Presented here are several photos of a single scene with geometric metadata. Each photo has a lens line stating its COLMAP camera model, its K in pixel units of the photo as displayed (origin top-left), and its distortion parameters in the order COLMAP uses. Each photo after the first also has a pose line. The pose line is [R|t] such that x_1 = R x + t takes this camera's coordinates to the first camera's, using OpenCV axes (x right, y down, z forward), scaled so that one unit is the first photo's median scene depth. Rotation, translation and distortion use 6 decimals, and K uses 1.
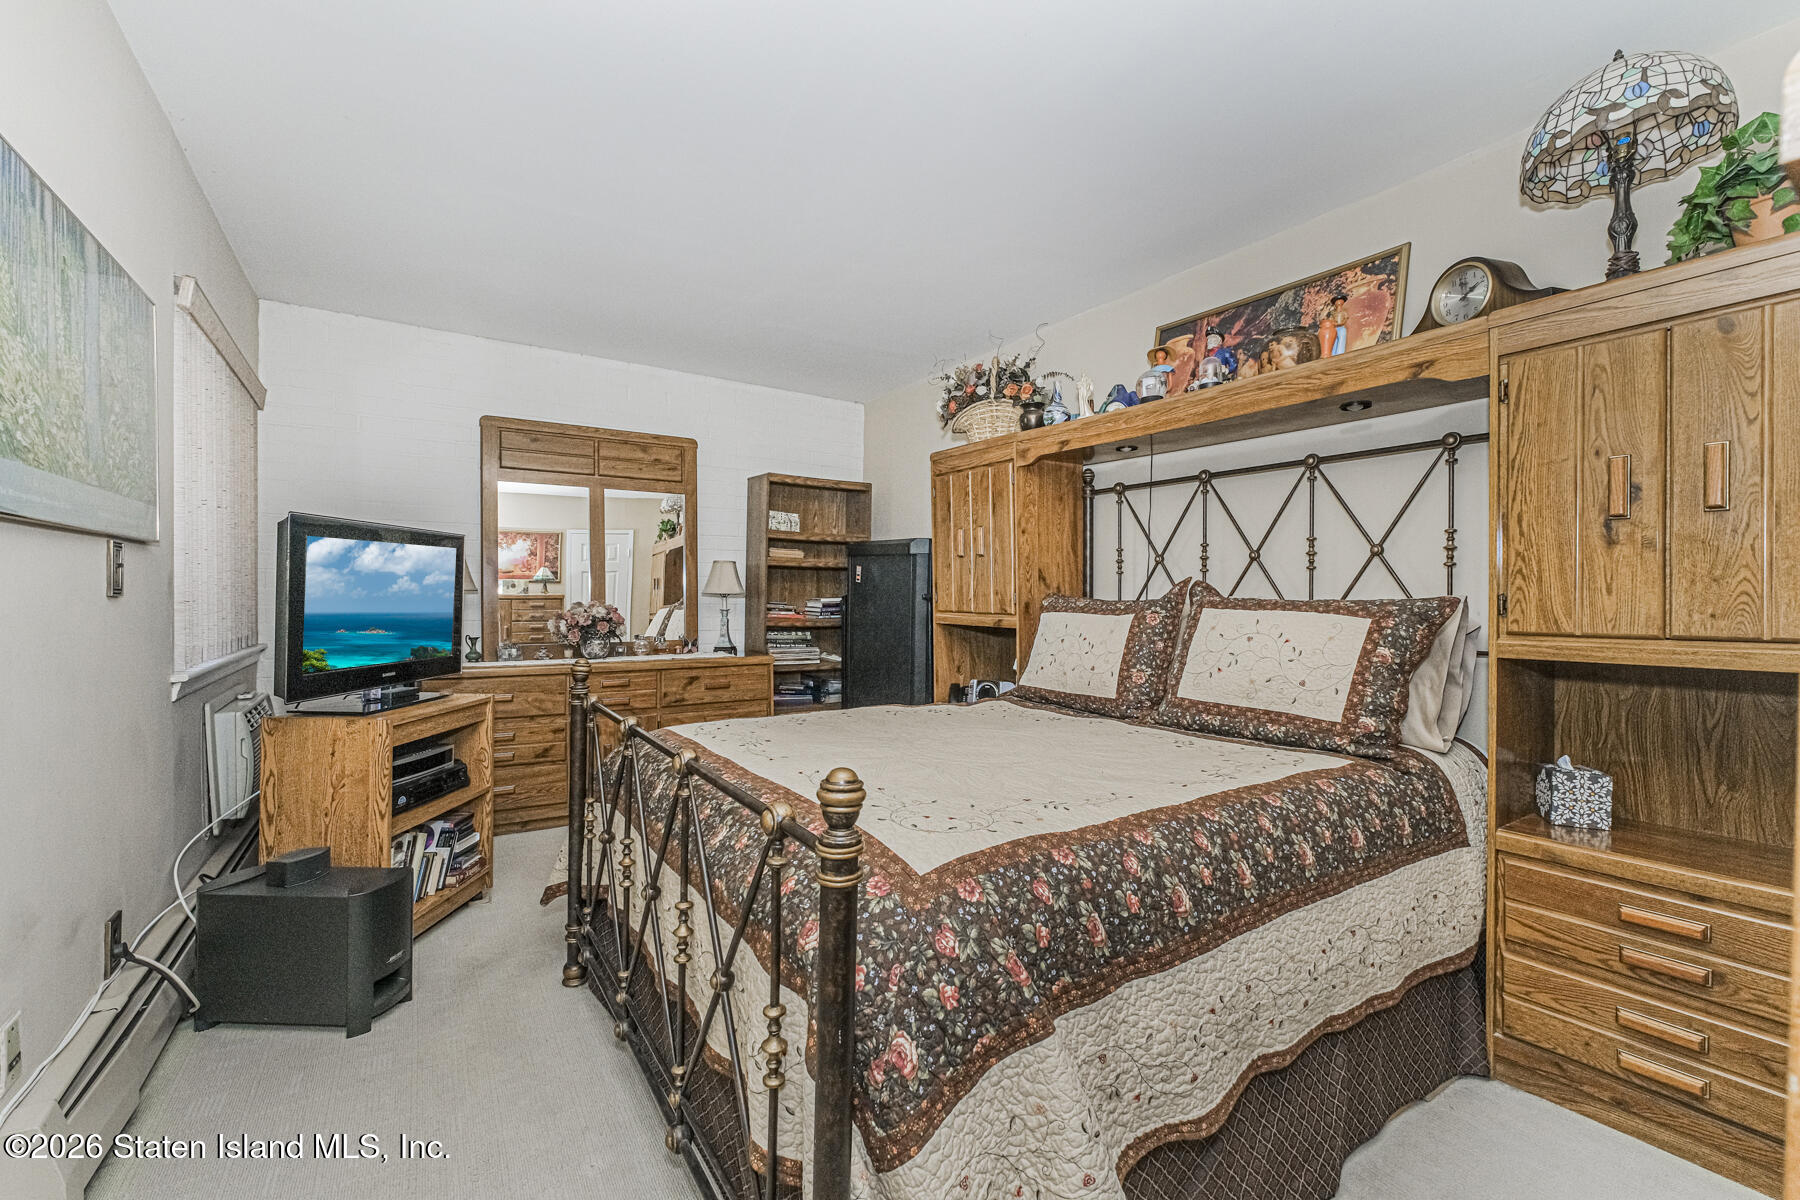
lens RADIAL K [[751.3, 0, 905.7], [0, 751.3, 592.0], [0, 0, 1]] dist [-0.006720, 0.002195]
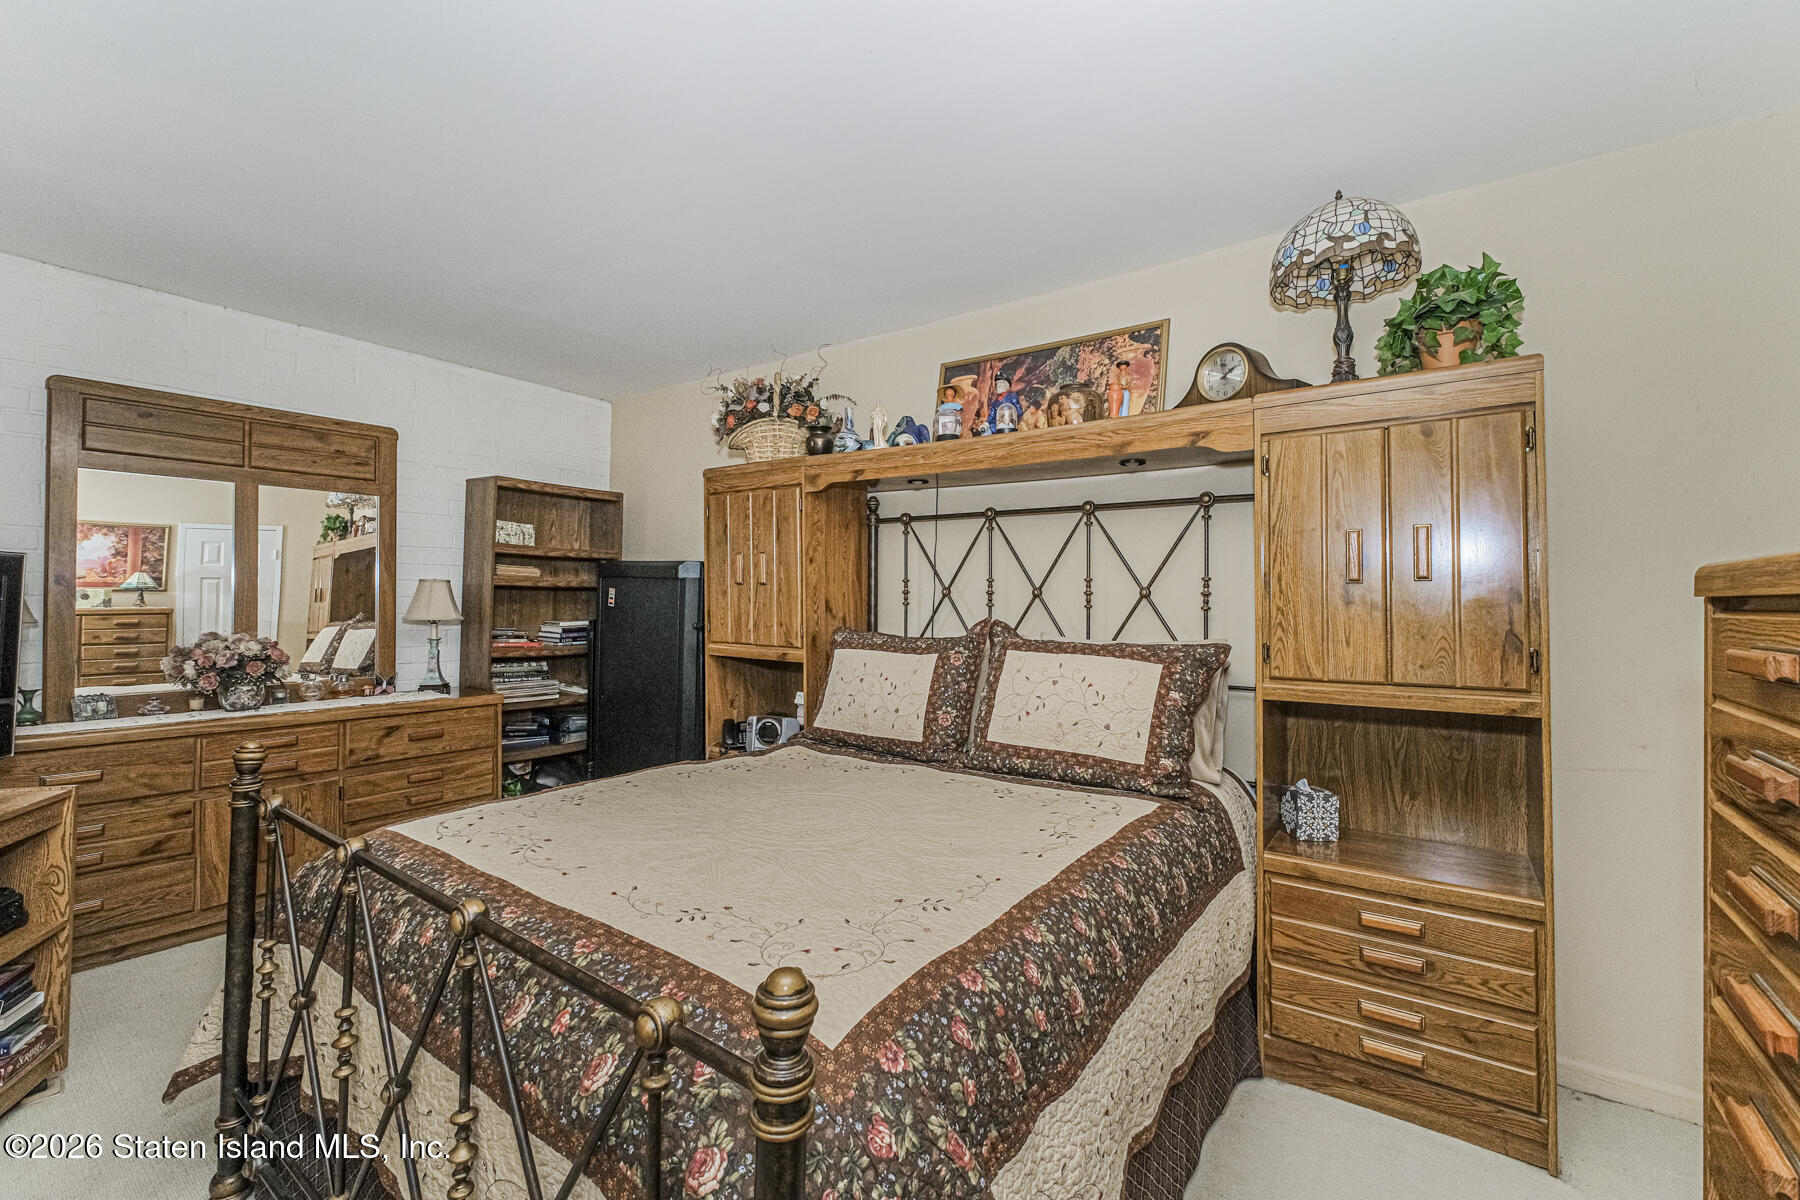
lens RADIAL K [[751.3, 0, 907.7], [0, 751.3, 581.3], [0, 0, 1]] dist [-0.006720, 0.002195]
pose [[0.936380, 0.010255, 0.350839, -0.099692], [-0.003836, 0.999812, -0.018987, -0.058464], [-0.350968, 0.016433, 0.936243, 0.104782]]
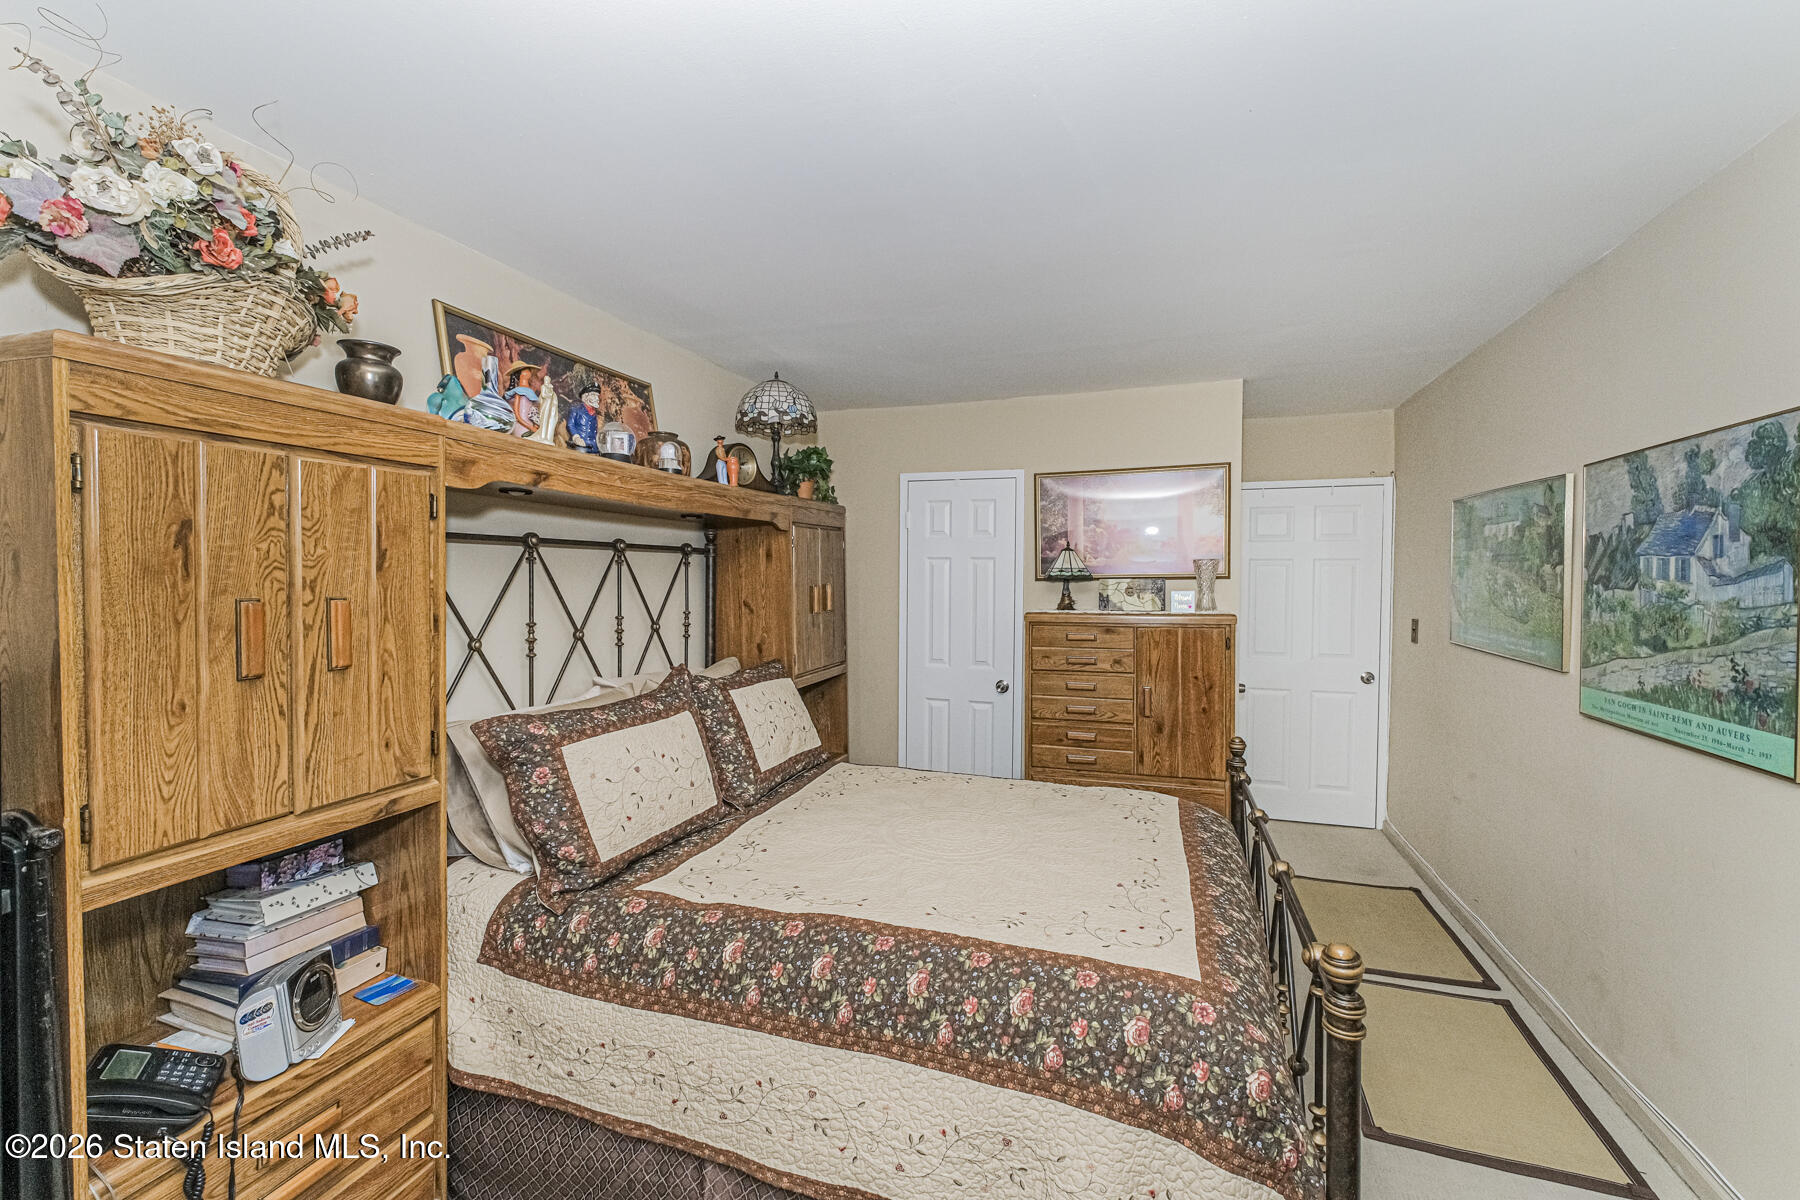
lens RADIAL K [[751.3, 0, 893.1], [0, 751.3, 599.6], [0, 0, 1]] dist [-0.006720, 0.002195]
pose [[-0.605921, -0.034476, 0.794778, -0.700877], [-0.010579, 0.999321, 0.035284, -0.175722], [-0.795455, 0.012972, -0.605874, 1.687893]]
